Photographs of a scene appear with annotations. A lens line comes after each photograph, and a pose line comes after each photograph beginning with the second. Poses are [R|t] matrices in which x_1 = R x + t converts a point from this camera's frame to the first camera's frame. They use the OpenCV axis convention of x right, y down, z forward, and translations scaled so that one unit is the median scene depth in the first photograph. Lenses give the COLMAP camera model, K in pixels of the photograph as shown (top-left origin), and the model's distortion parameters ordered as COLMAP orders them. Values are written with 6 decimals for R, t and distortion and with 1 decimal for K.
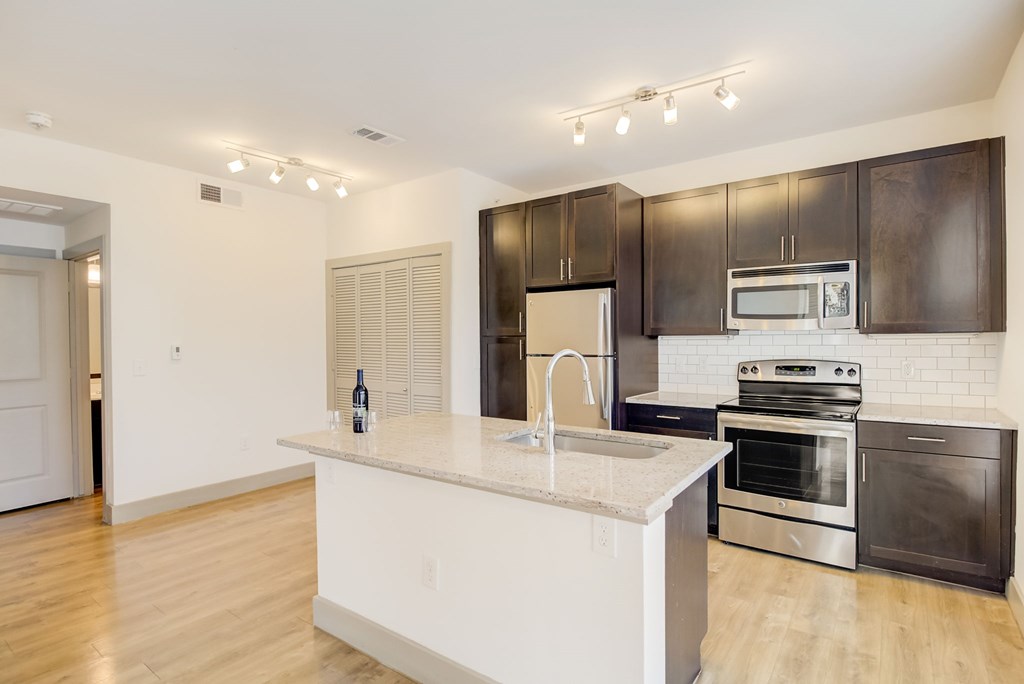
lens RADIAL K [[476.7, 0, 545.2], [0, 476.7, 344.9], [0, 0, 1]] dist [0.003193, 0.000625]
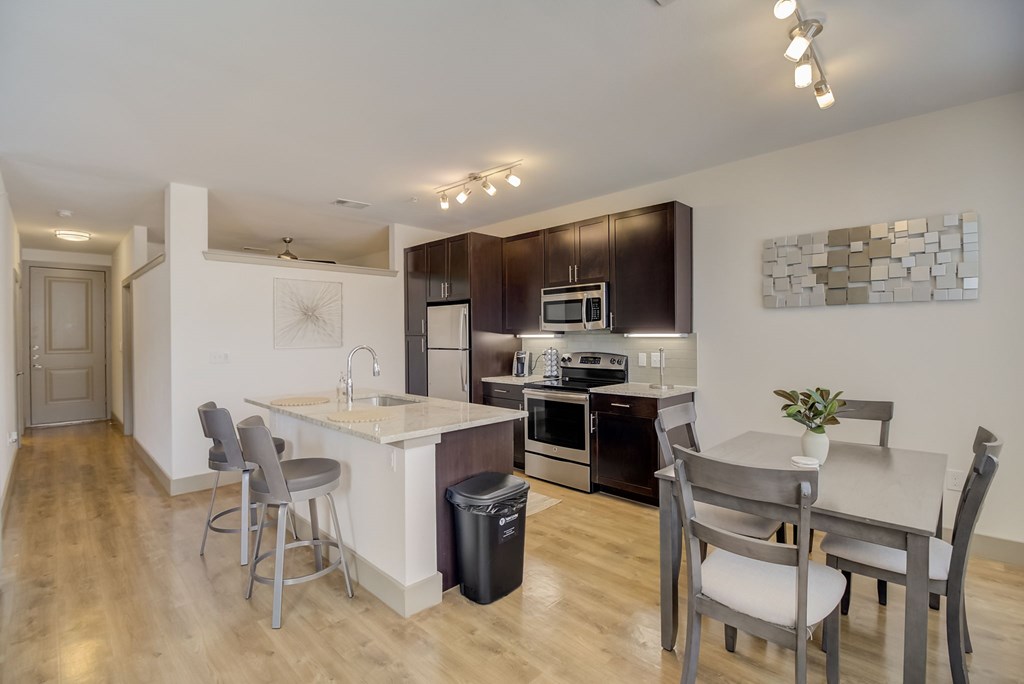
lens RADIAL K [[476.7, 0, 511.7], [0, 476.7, 337.9], [0, 0, 1]] dist [0.003193, 0.000625]
pose [[0.972626, -0.001376, -0.232372, 0.630676], [-0.001723, 0.999912, -0.013130, 0.007939], [0.232370, 0.013170, 0.972538, -0.416549]]
